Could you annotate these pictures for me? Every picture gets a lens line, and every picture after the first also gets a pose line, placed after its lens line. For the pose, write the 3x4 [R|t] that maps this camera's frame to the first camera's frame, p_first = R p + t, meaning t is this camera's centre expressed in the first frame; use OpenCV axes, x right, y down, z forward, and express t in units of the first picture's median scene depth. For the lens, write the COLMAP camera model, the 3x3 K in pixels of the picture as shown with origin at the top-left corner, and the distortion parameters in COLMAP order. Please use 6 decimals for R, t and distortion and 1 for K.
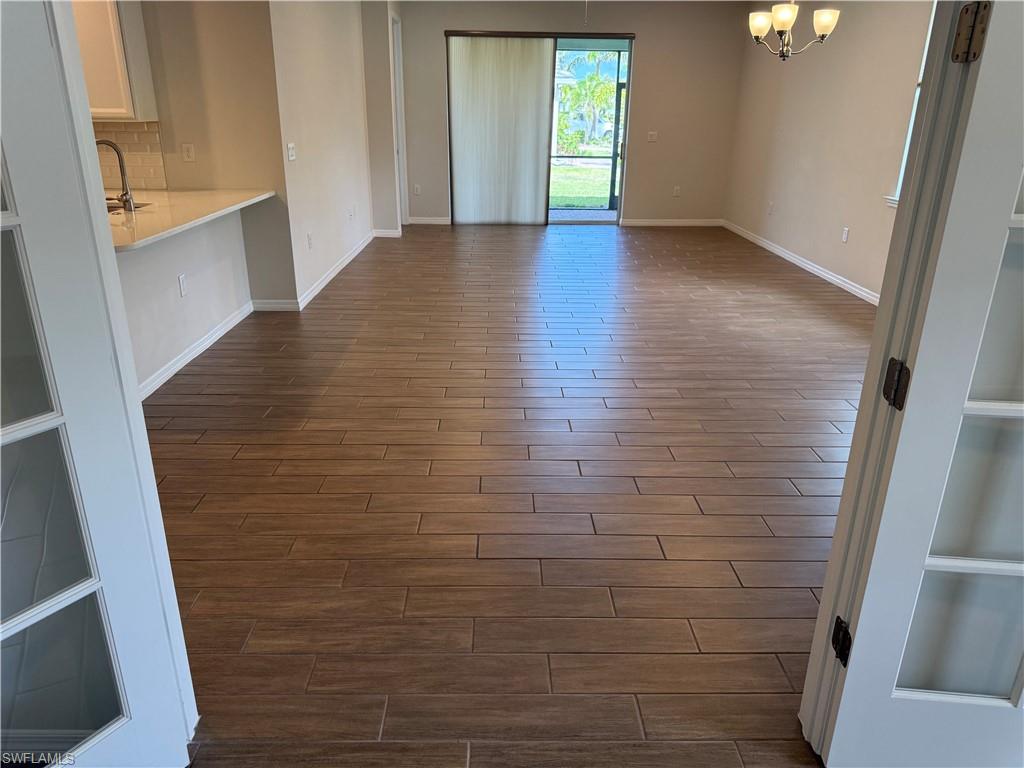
lens RADIAL K [[732.1, 0, 511.5], [0, 732.1, 384.5], [0, 0, 1]] dist [0.058000, -0.080216]
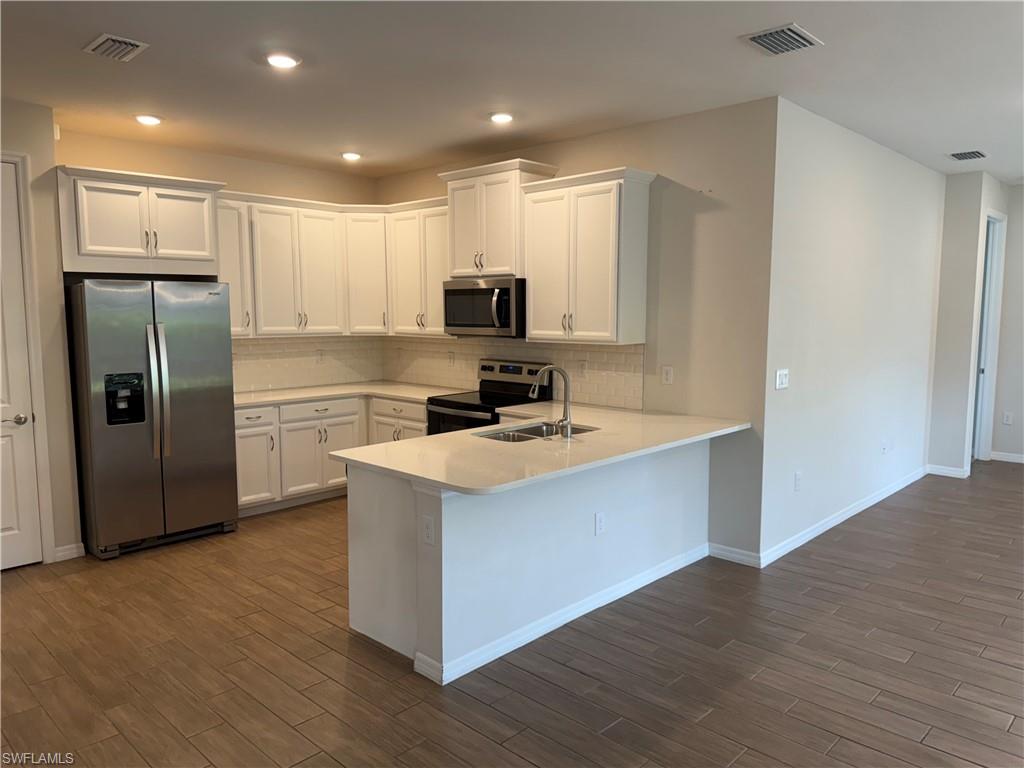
lens RADIAL K [[732.1, 0, 513.9], [0, 732.1, 378.9], [0, 0, 1]] dist [0.058000, -0.080216]
pose [[0.718398, 0.055397, -0.693423, 0.067261], [-0.235137, 0.957488, -0.167112, -0.104582], [0.654687, 0.283102, 0.700884, 0.214625]]
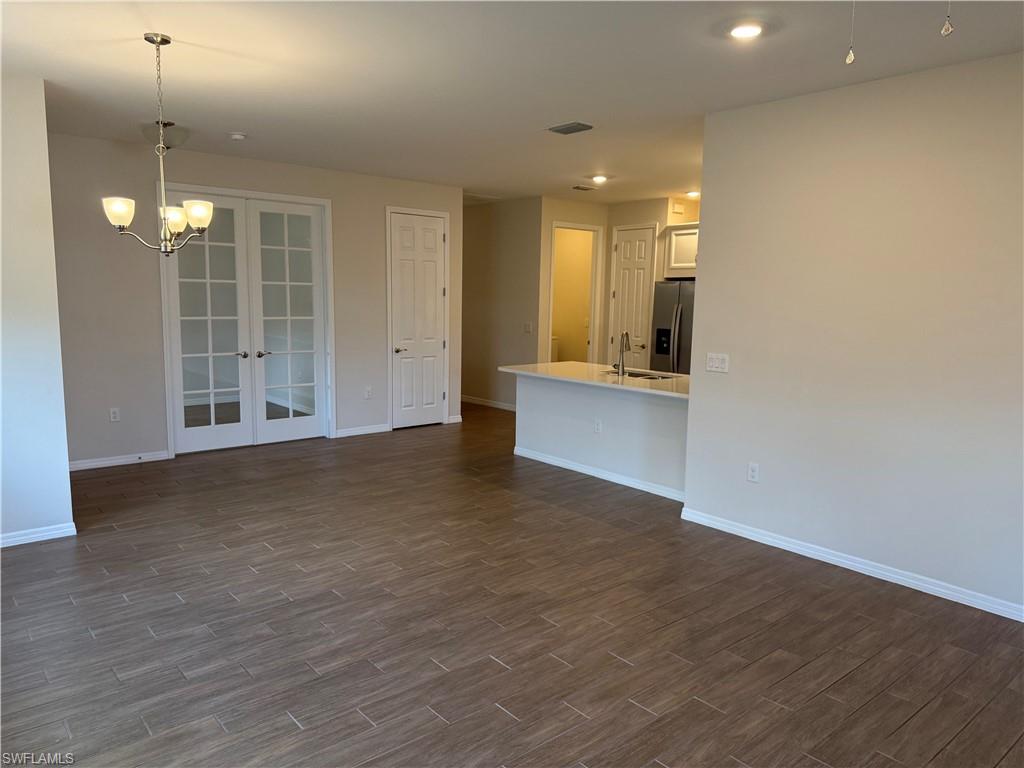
lens RADIAL K [[732.1, 0, 511.0], [0, 732.1, 387.7], [0, 0, 1]] dist [0.058000, -0.080216]
pose [[-0.773752, 0.055208, -0.631079, 0.481913], [-0.247830, 0.890418, 0.381754, -0.574883], [0.583000, 0.451783, -0.675280, 1.490461]]
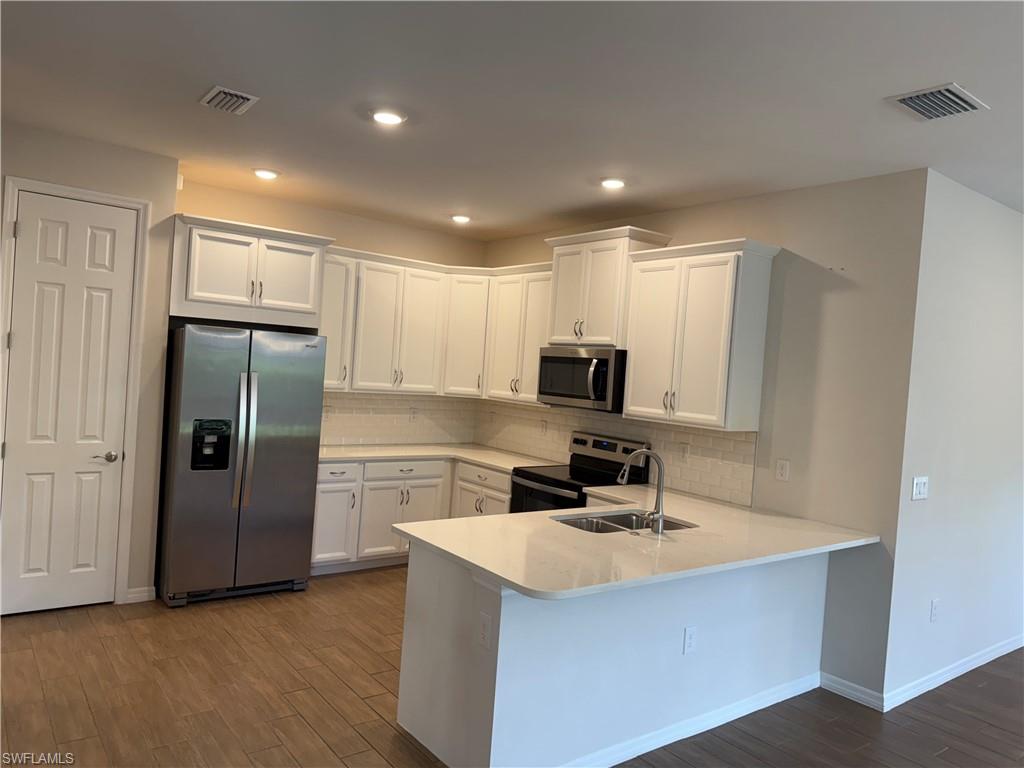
lens RADIAL K [[732.1, 0, 504.7], [0, 732.1, 378.7], [0, 0, 1]] dist [0.058000, -0.080216]
pose [[0.597684, 0.042239, -0.800618, 0.034161], [-0.339005, 0.918260, -0.204632, -0.129967], [0.726532, 0.393719, 0.563149, 0.262038]]
